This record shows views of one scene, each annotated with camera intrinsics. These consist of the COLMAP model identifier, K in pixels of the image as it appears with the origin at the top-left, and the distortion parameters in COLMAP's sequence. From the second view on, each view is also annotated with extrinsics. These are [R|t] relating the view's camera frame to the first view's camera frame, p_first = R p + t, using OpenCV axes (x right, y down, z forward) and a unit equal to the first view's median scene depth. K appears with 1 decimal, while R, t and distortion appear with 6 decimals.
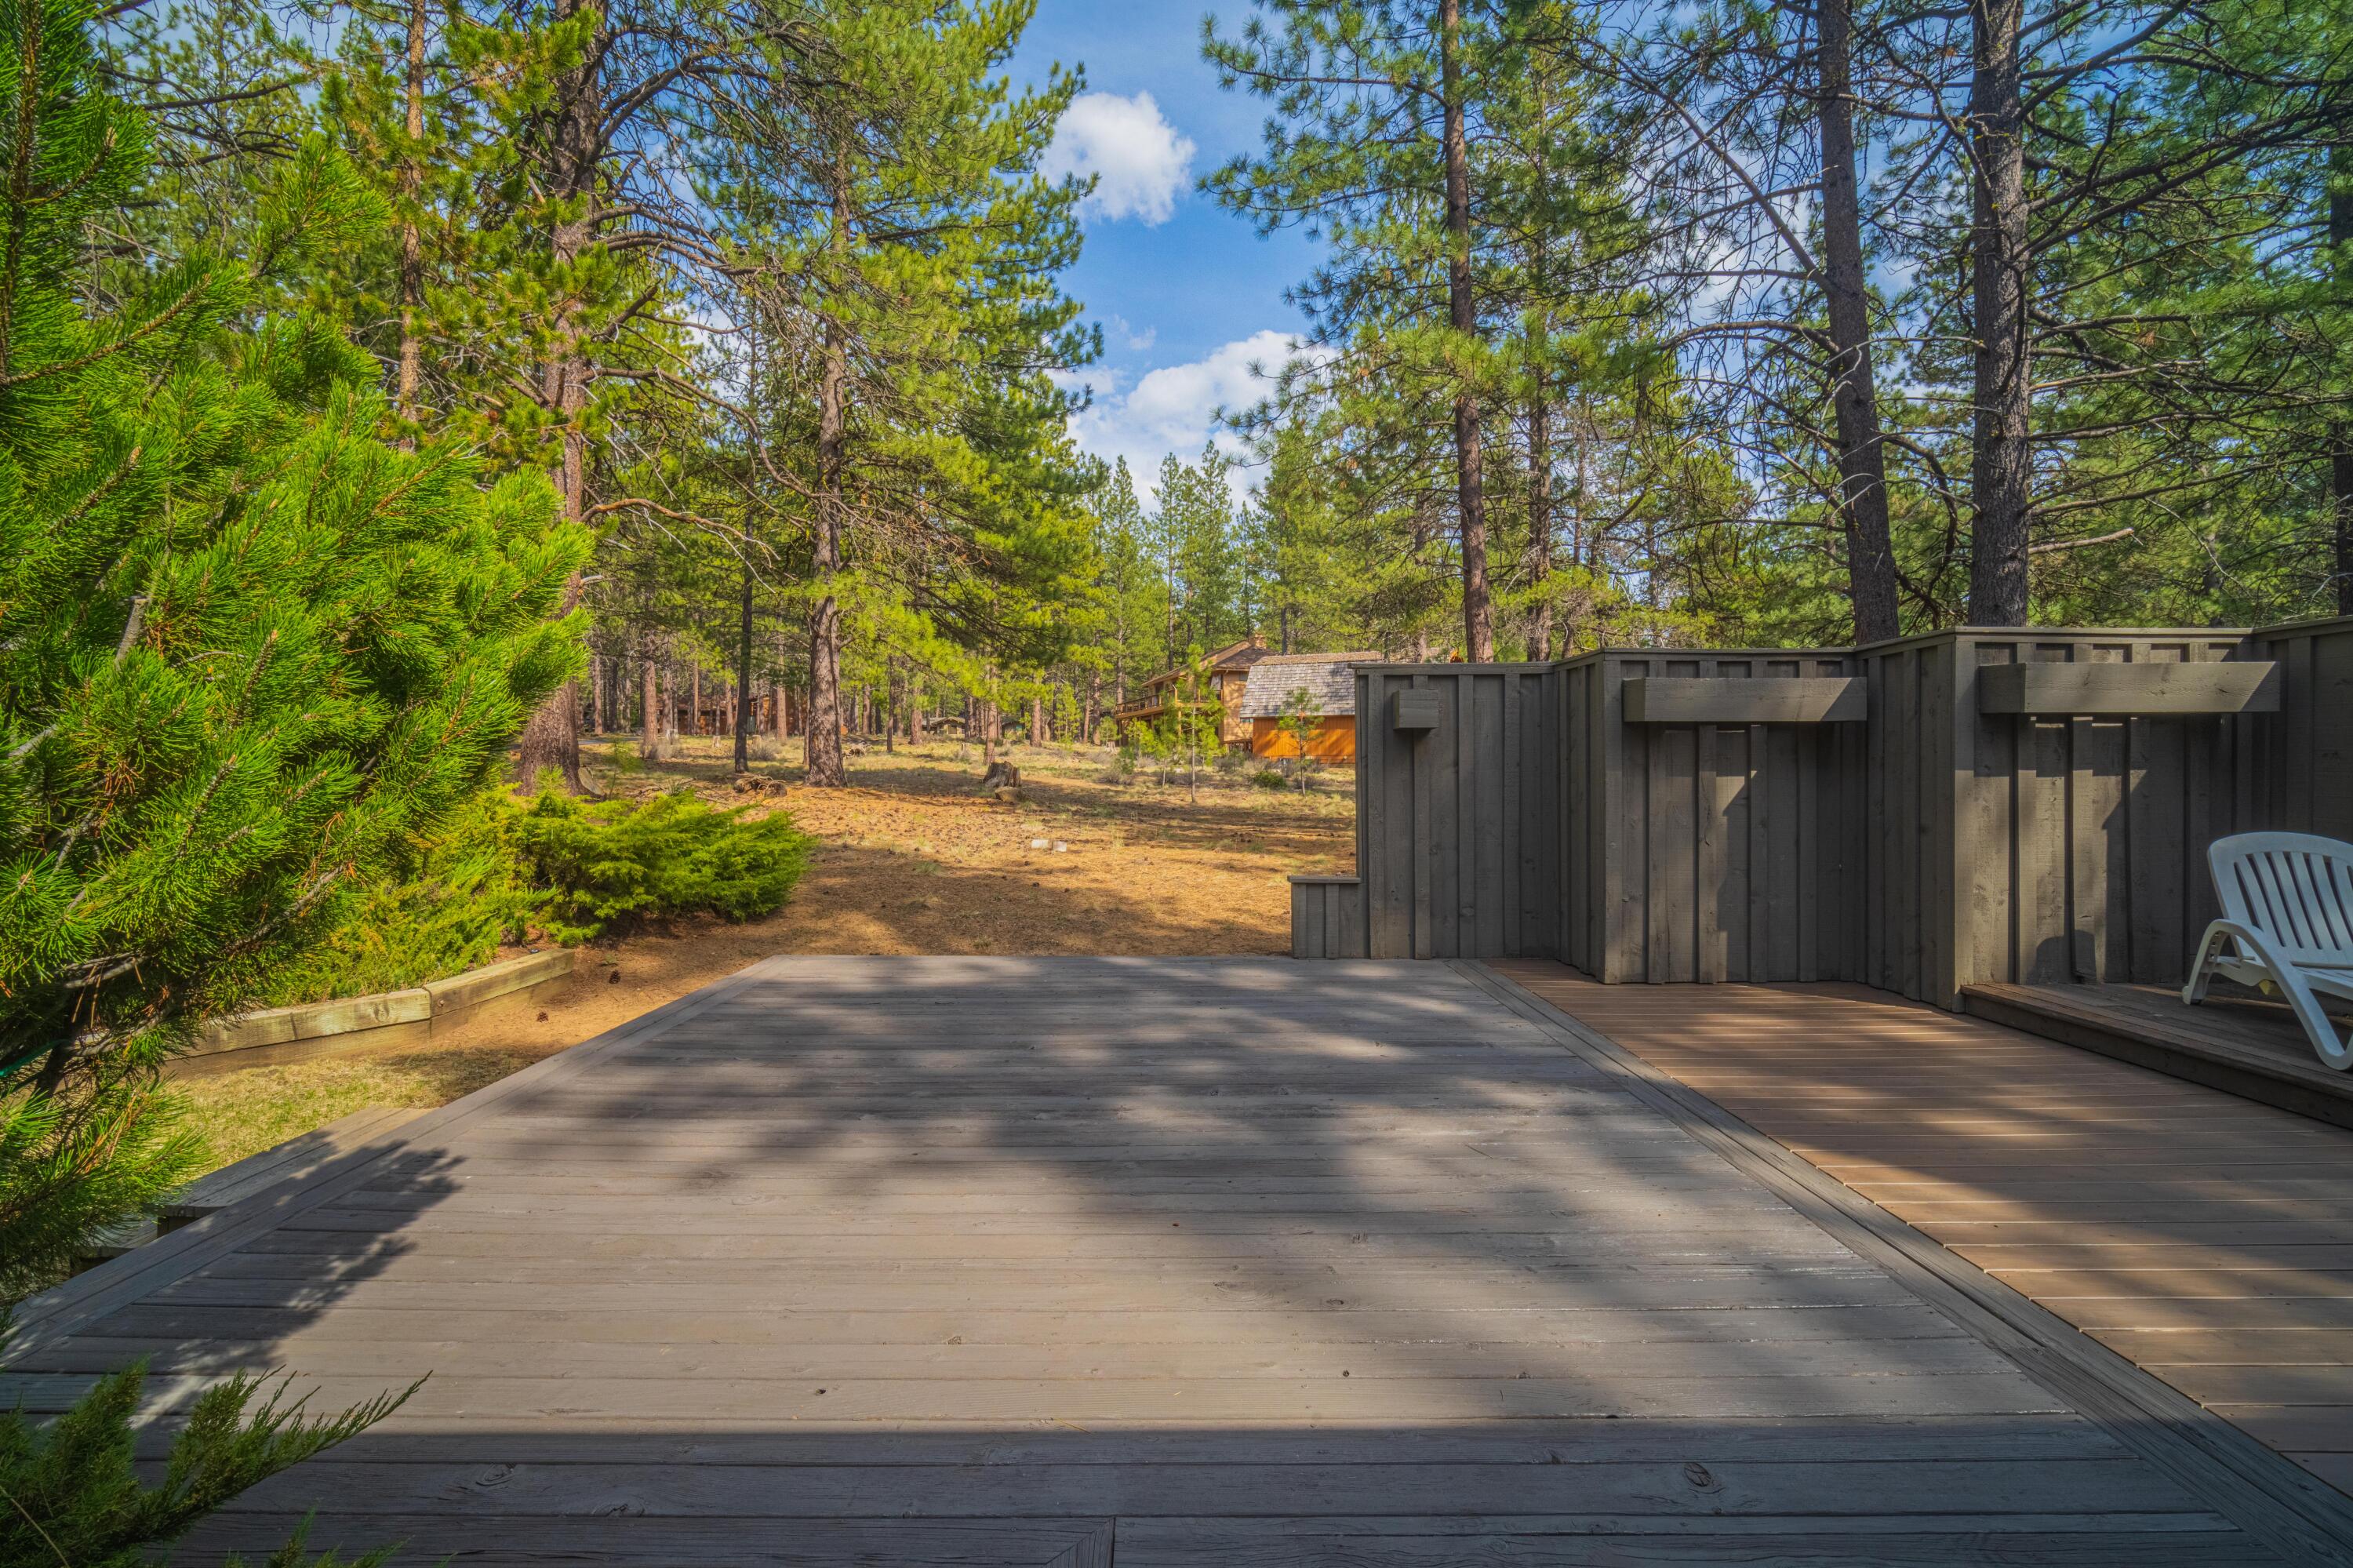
lens RADIAL K [[1031.8, 0, 1177.5], [0, 1031.8, 765.9], [0, 0, 1]] dist [-0.010904, 0.003394]
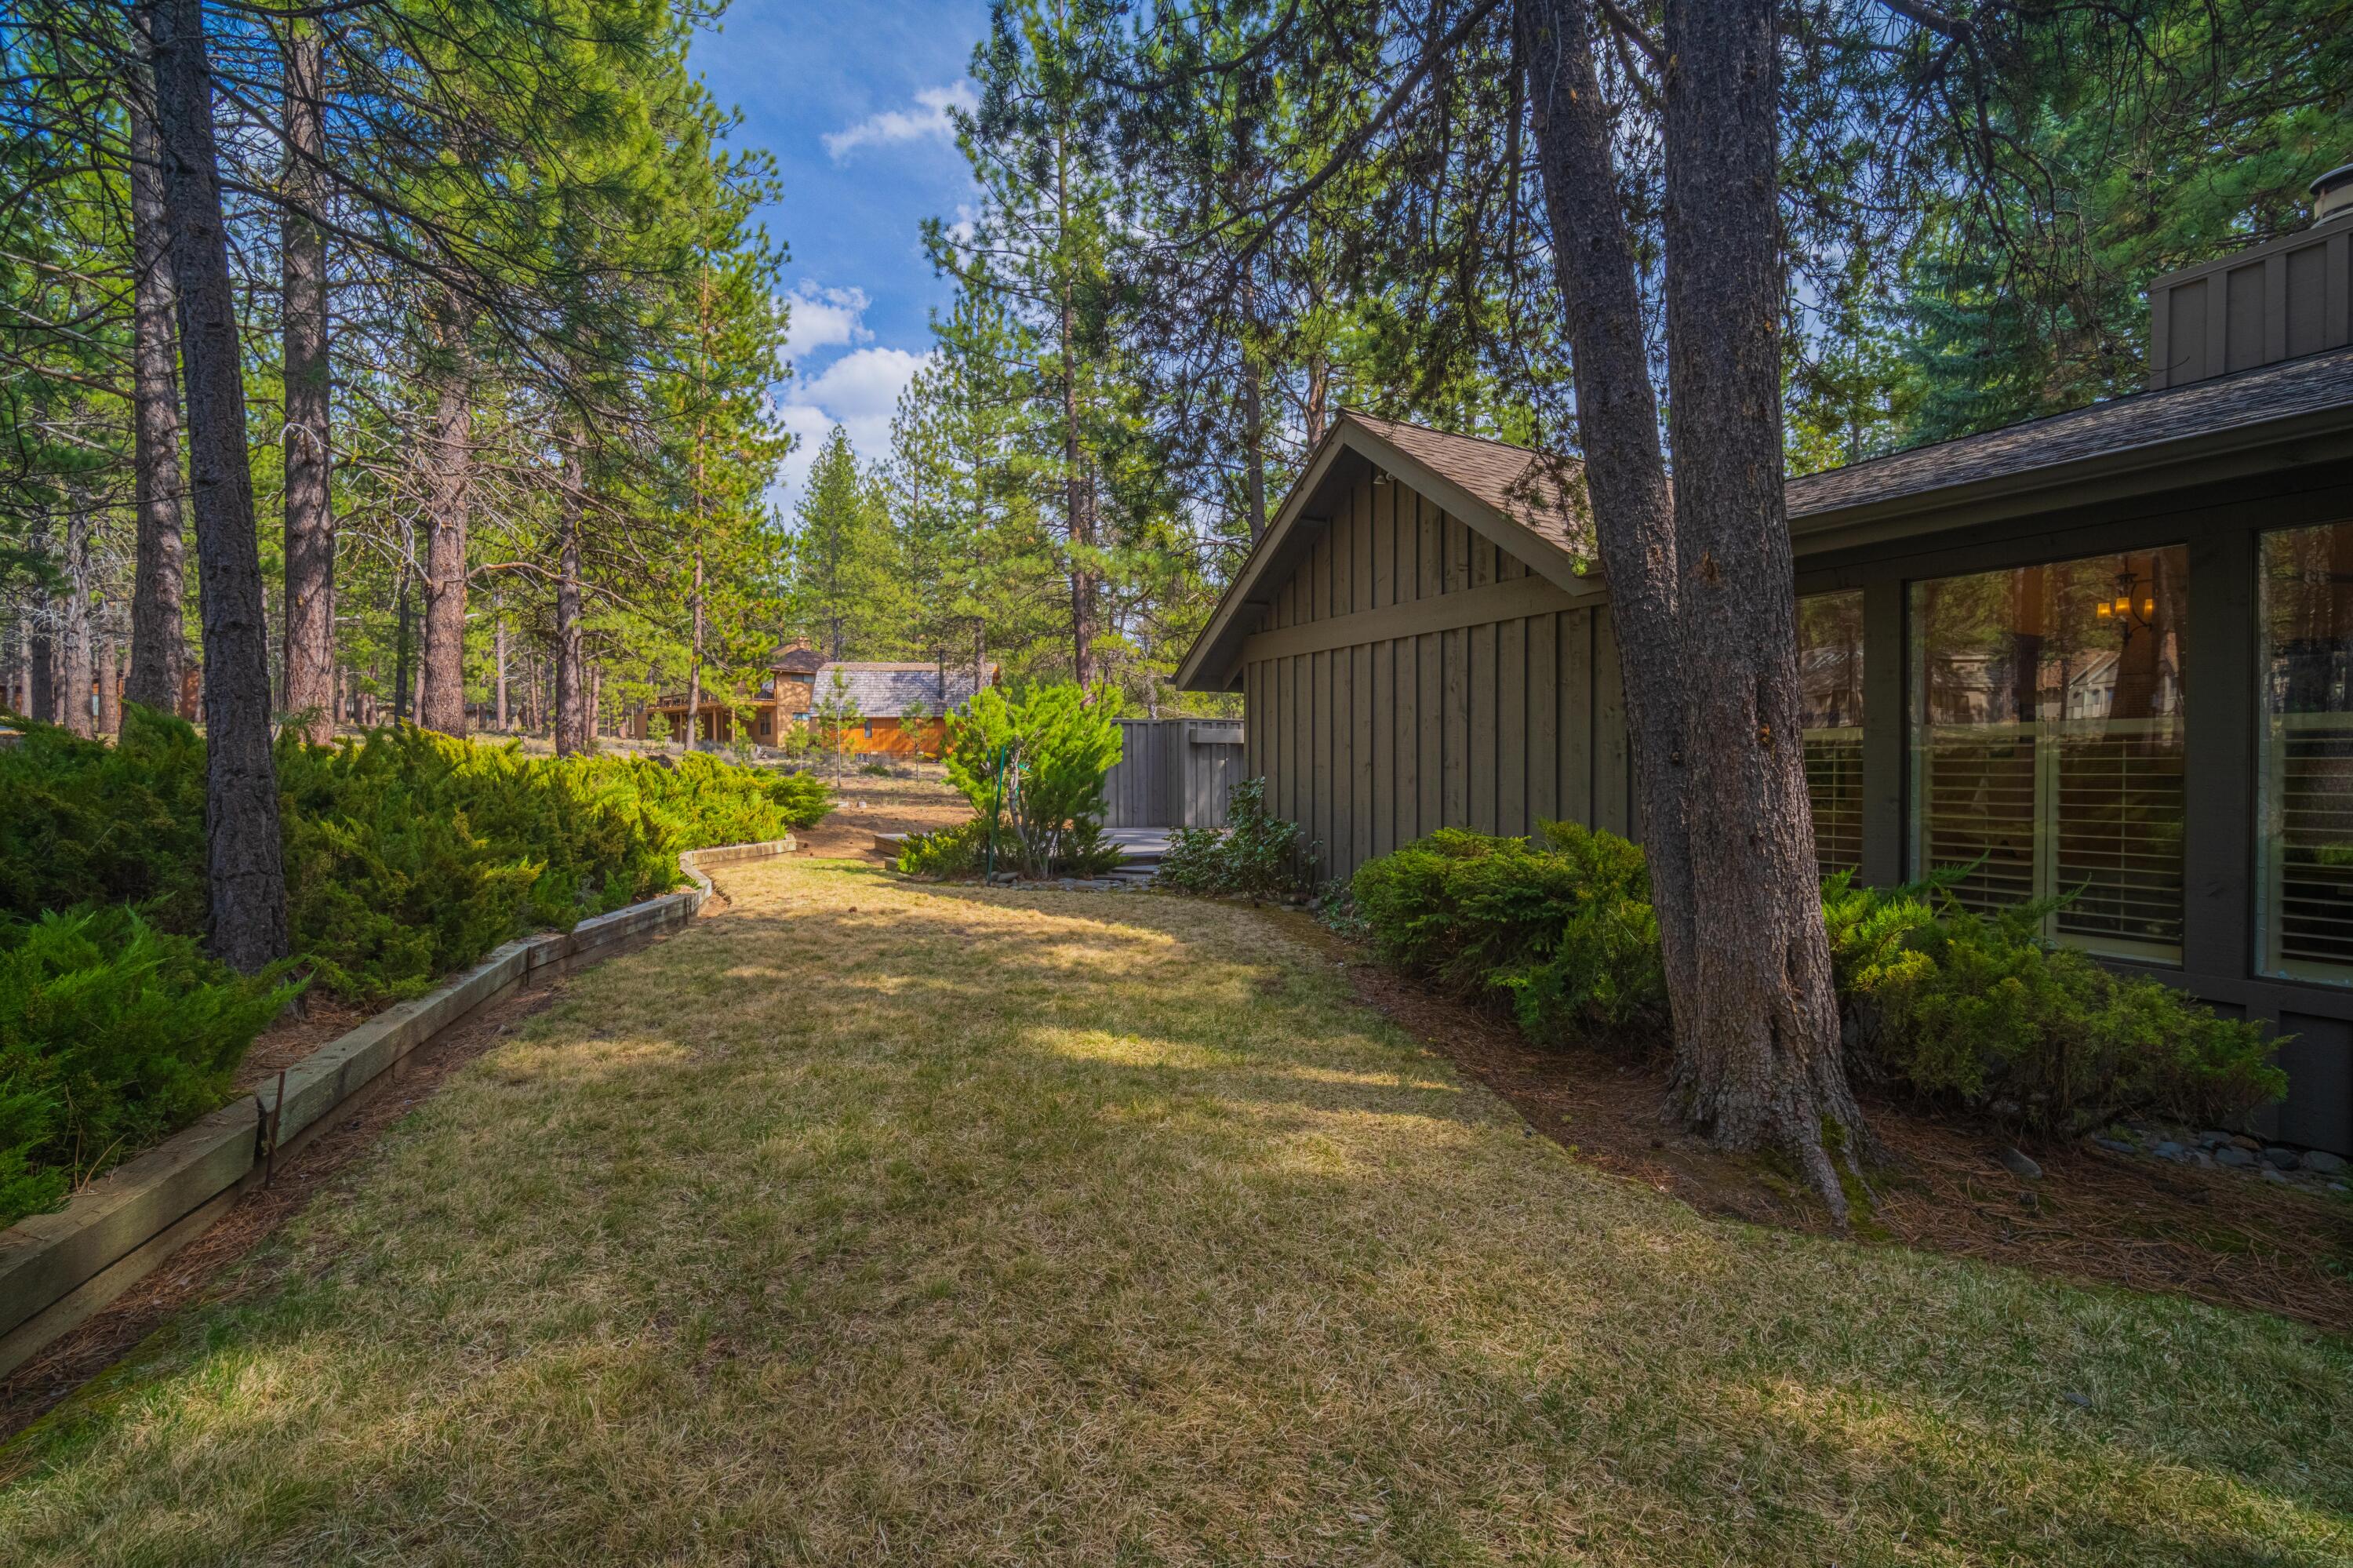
lens RADIAL K [[1031.8, 0, 1177.5], [0, 1031.8, 765.9], [0, 0, 1]] dist [-0.010904, 0.003394]
pose [[0.880517, 0.001252, 0.474013, -0.287708], [-0.003770, 0.999983, 0.004361, 0.003969], [-0.474000, -0.005627, 0.880507, -0.460404]]
